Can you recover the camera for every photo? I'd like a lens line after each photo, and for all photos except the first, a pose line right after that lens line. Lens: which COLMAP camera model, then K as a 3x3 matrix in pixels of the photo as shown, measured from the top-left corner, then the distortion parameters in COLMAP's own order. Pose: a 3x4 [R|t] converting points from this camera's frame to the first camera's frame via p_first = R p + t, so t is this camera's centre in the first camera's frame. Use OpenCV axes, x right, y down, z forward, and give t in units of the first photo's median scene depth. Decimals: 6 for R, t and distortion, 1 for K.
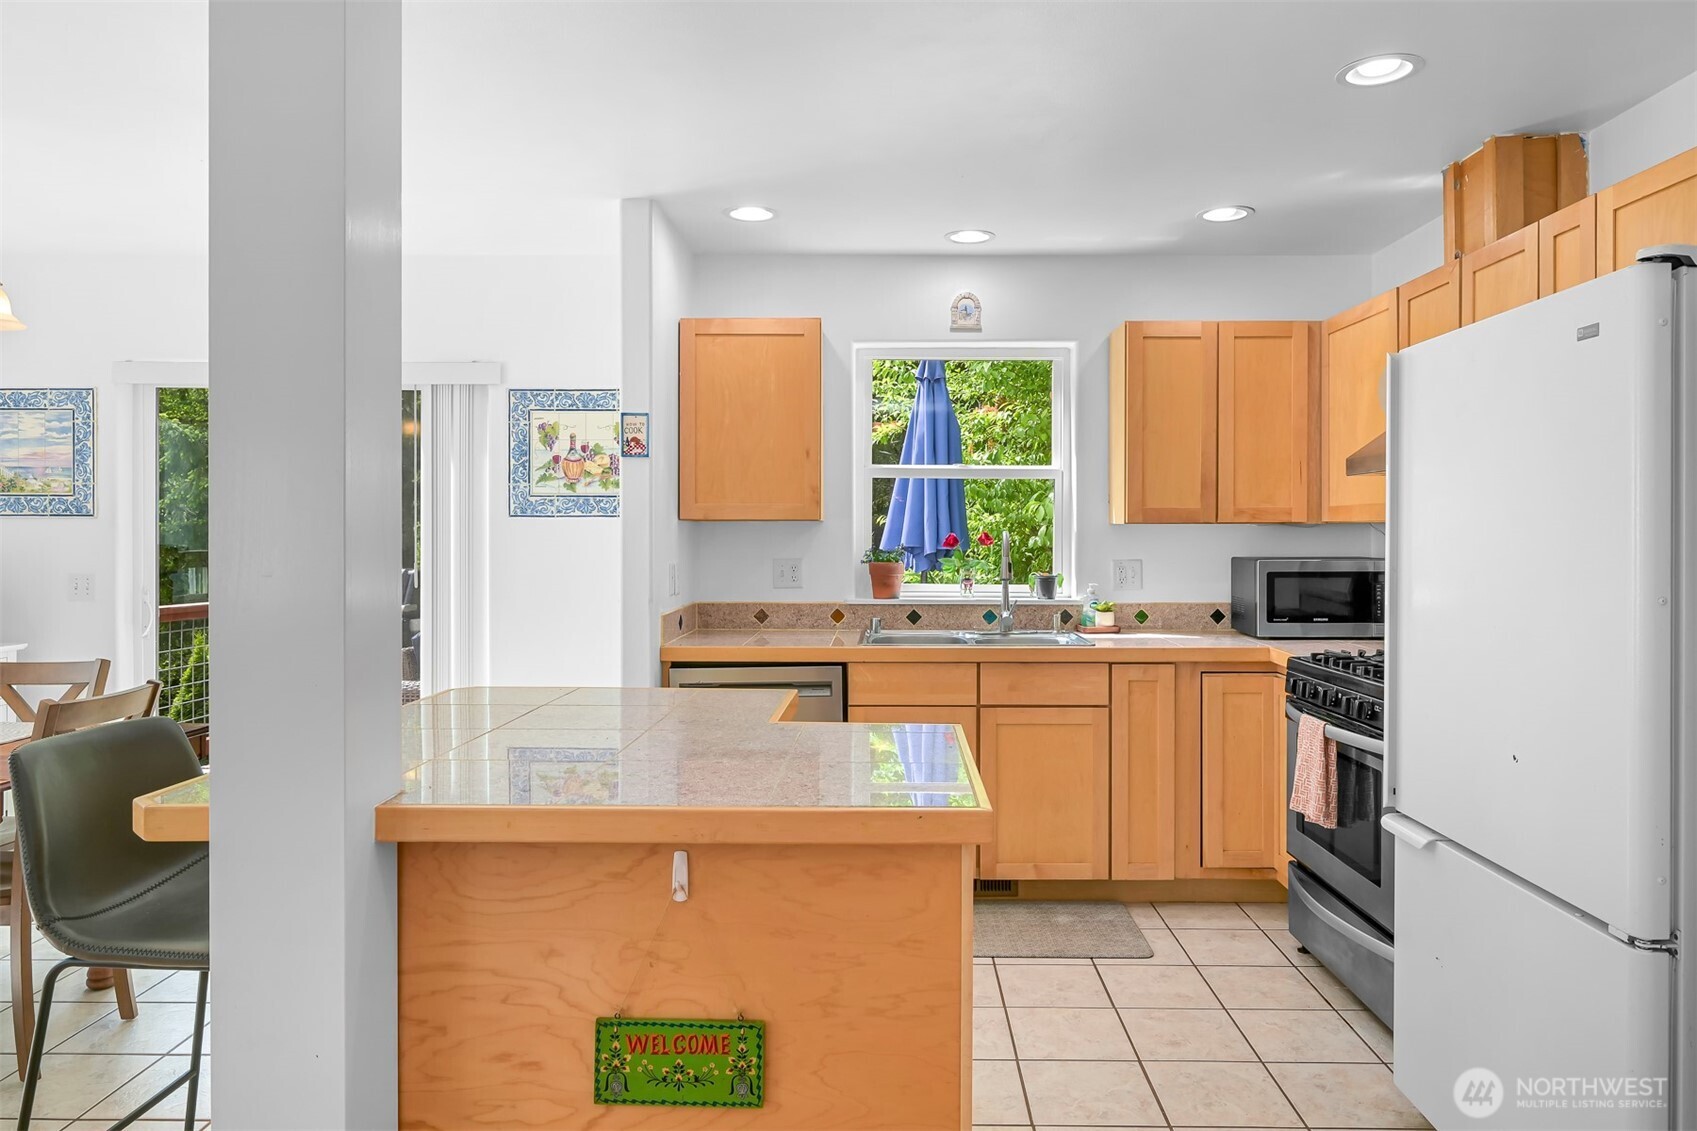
lens RADIAL K [[1119.6, 0, 874.1], [0, 1119.6, 538.7], [0, 0, 1]] dist [0.006386, -0.002029]
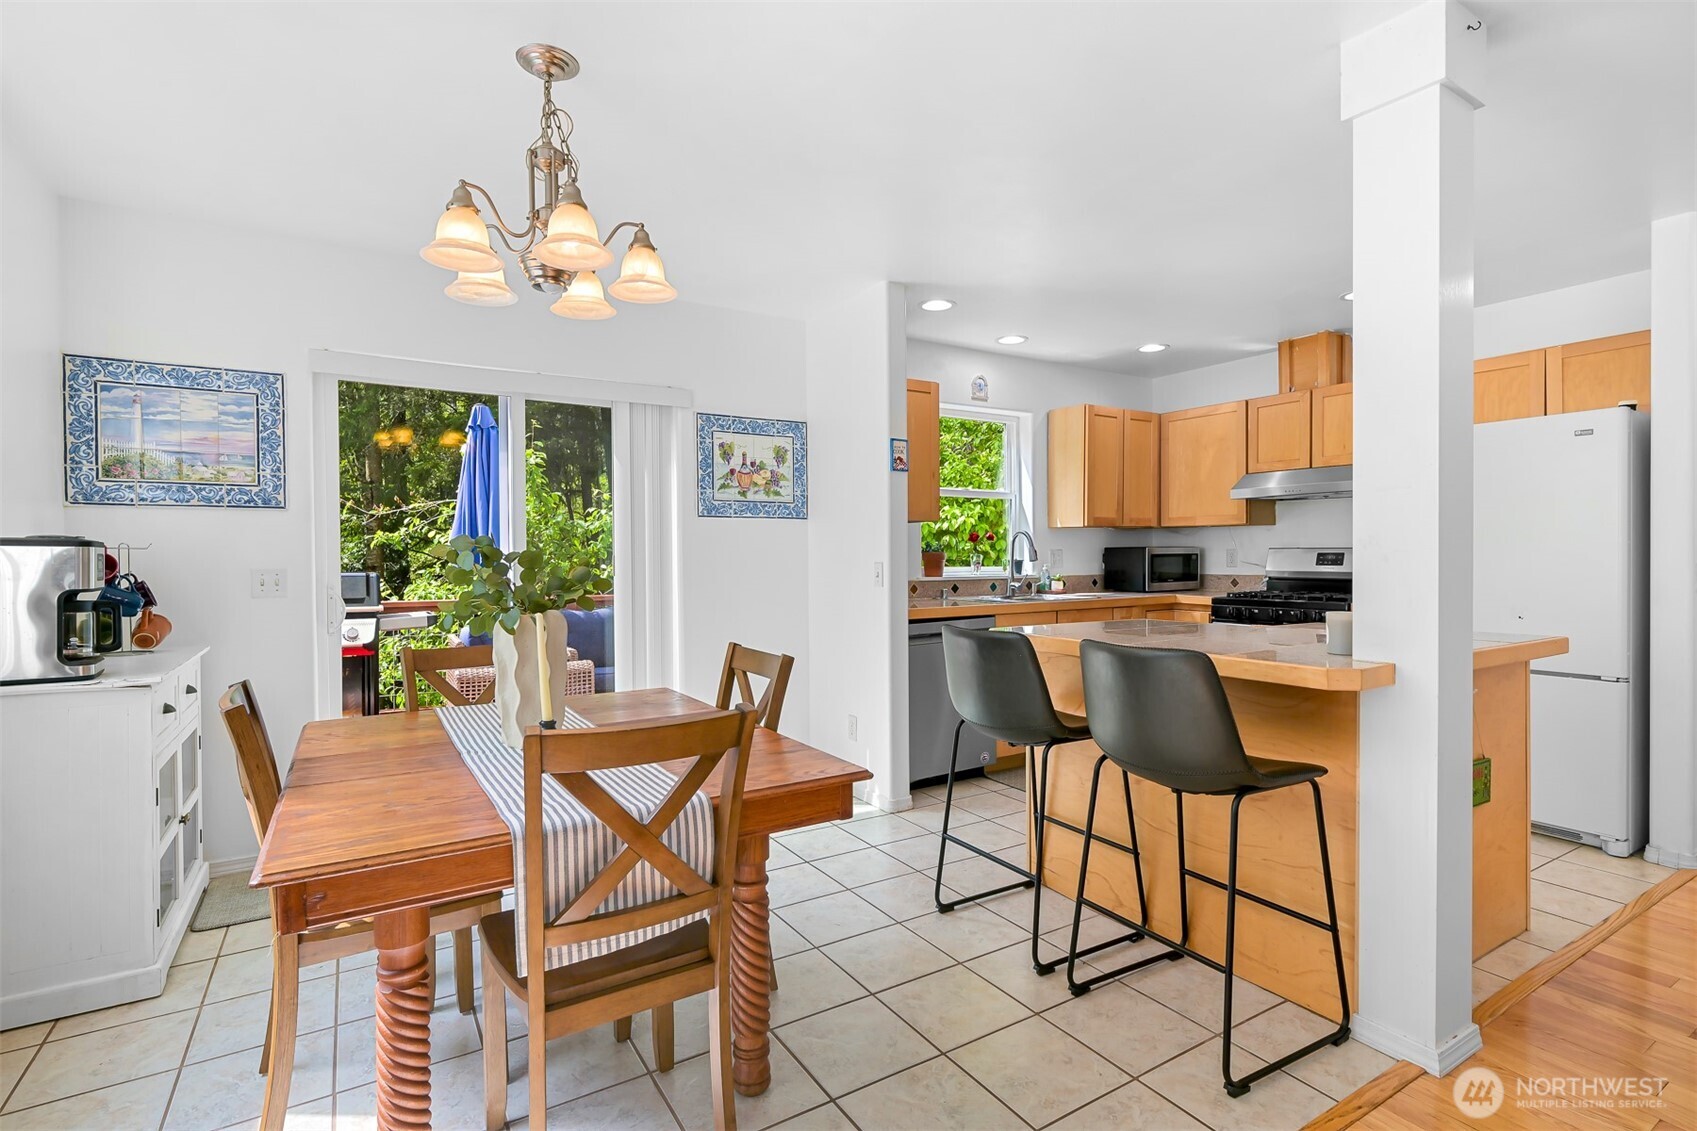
lens RADIAL K [[822.6, 0, 850.5], [0, 822.6, 565.0], [0, 0, 1]] dist [0.005807, -0.002168]
pose [[0.840490, -0.014118, 0.541643, -0.678416], [0.011010, 0.999899, 0.008978, 0.027189], [-0.541715, -0.001582, 0.840561, 0.152458]]
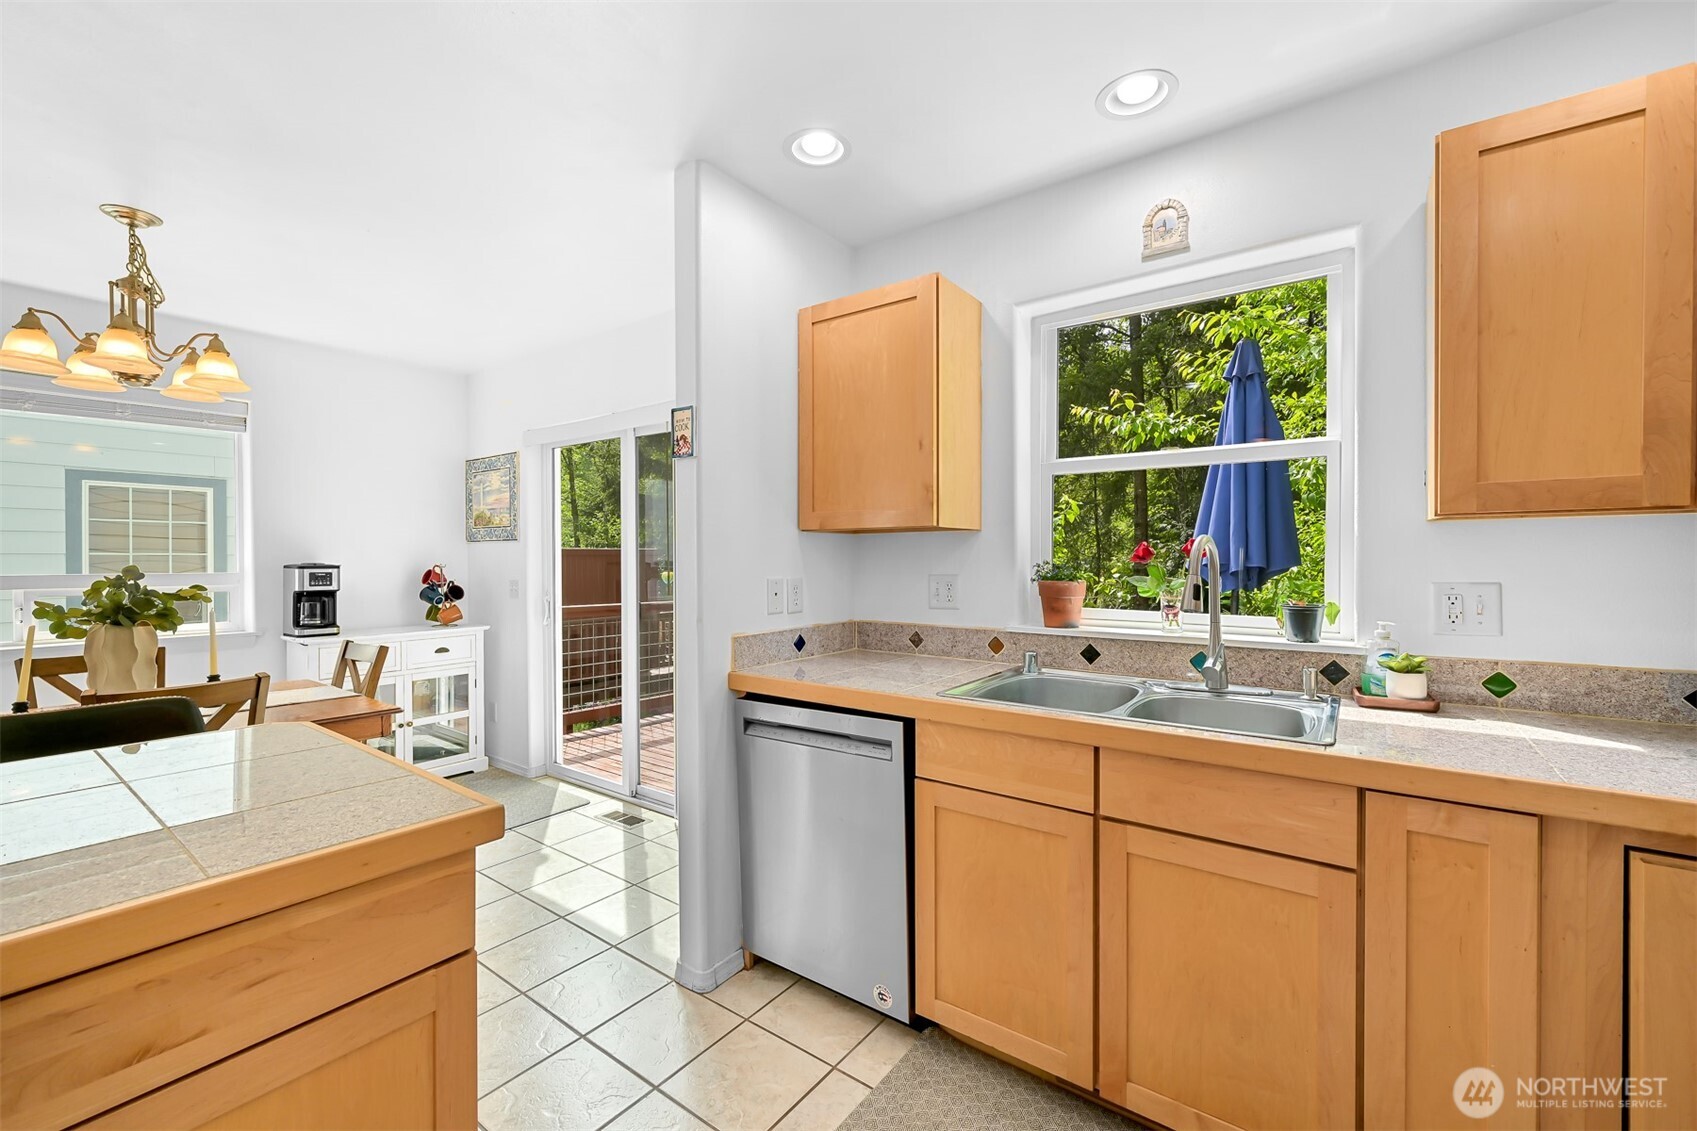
lens RADIAL K [[695.7, 0, 849.9], [0, 695.7, 567.2], [0, 0, 1]] dist [0.001858, -0.000034]
pose [[0.811548, 0.004146, -0.584272, 0.178300], [0.000562, 0.999969, 0.007876, 0.007726], [0.584286, -0.006721, 0.811520, 0.526884]]
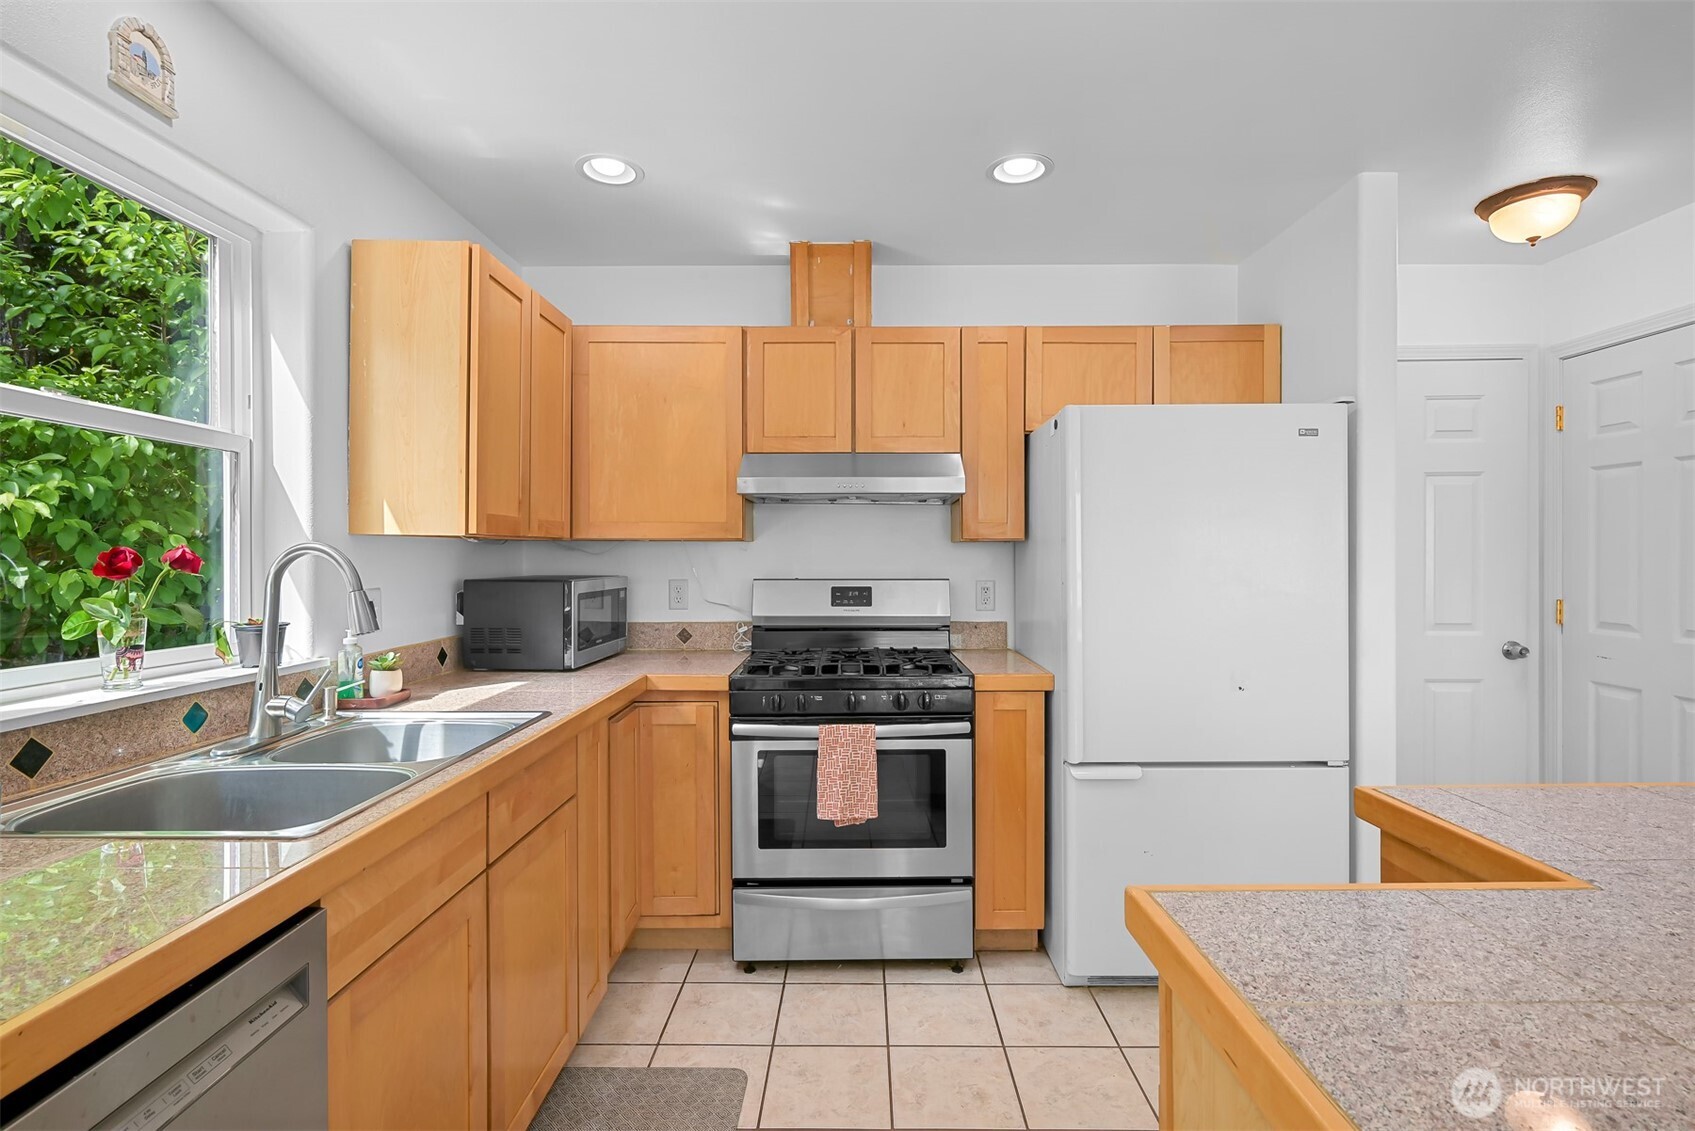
lens RADIAL K [[784.1, 0, 857.1], [0, 784.1, 558.2], [0, 0, 1]] dist [-0.003035, 0.002306]
pose [[-0.011129, -0.003667, 0.999931, -0.243576], [0.008807, 0.999954, 0.003766, 0.001150], [-0.999899, 0.008848, -0.011096, 0.714233]]
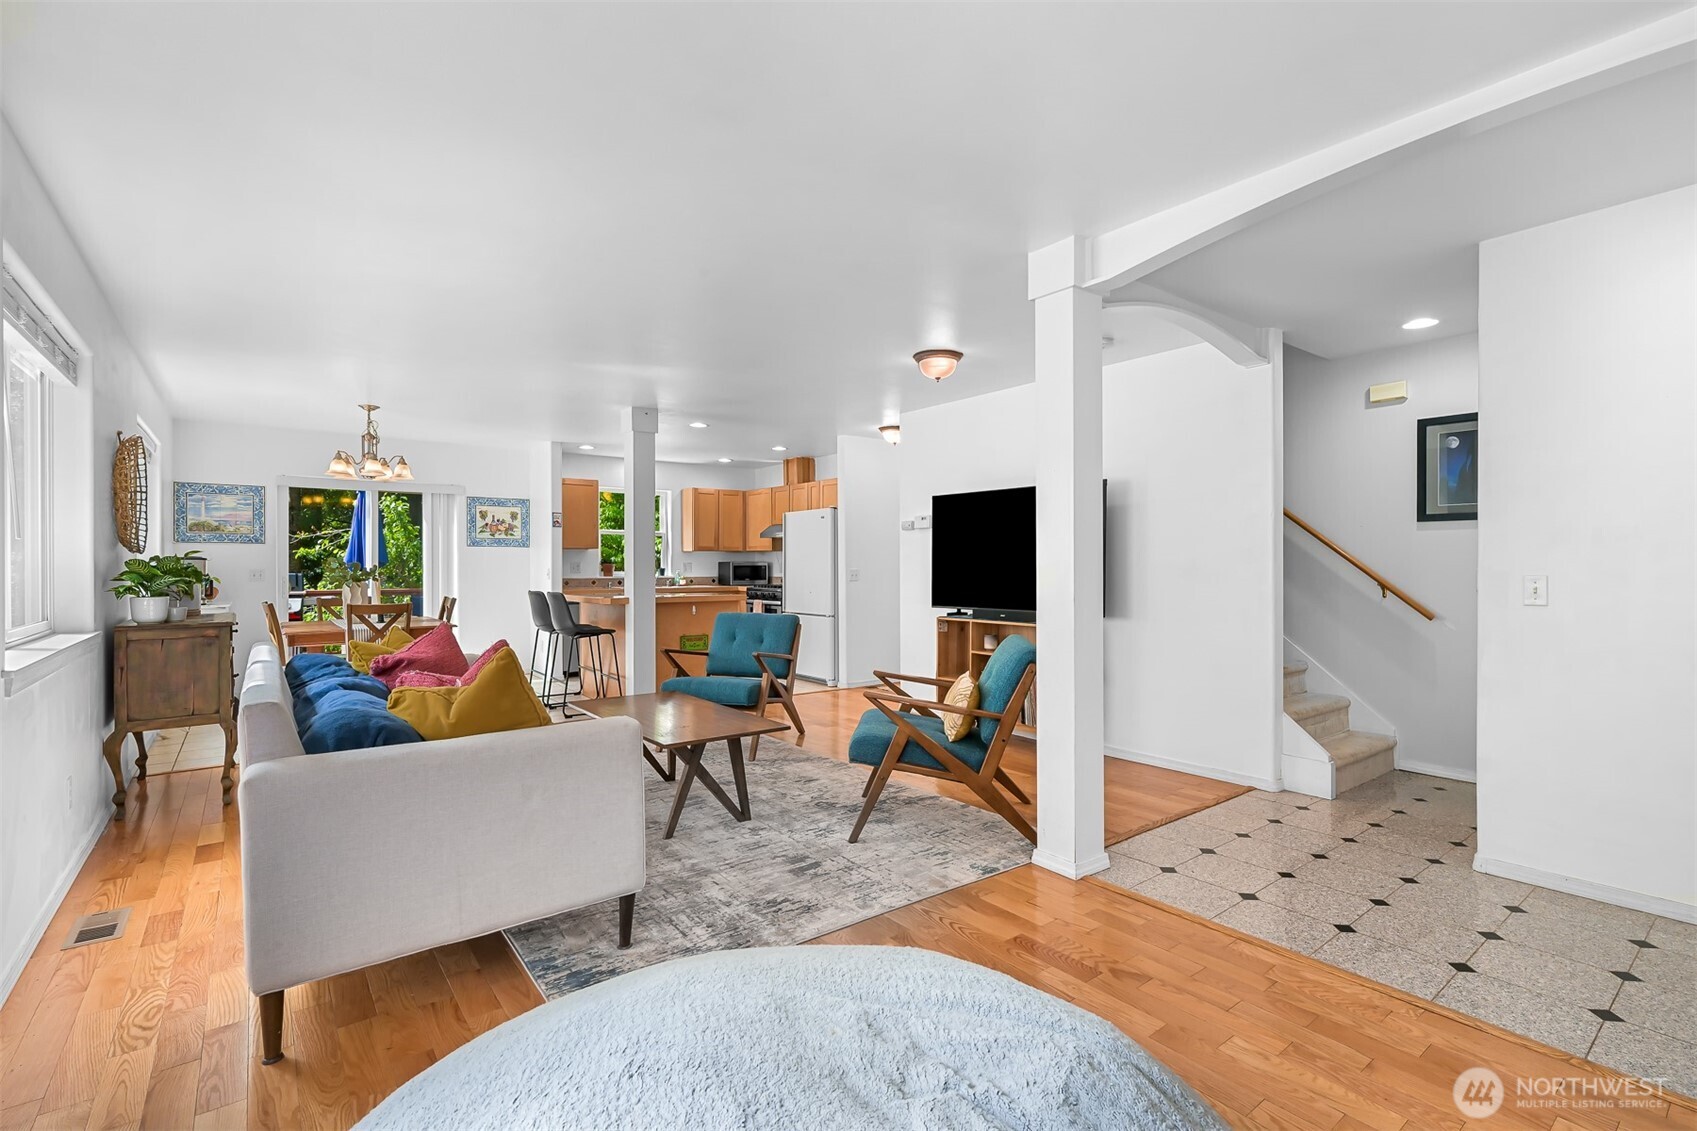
lens RADIAL K [[785.0, 0, 854.5], [0, 785.0, 568.3], [0, 0, 1]] dist [-0.003035, 0.002306]
pose [[0.779891, -0.003933, 0.625903, -0.764717], [0.005107, 0.999987, -0.000080, 0.036045], [-0.625895, 0.003259, 0.779901, -0.968903]]
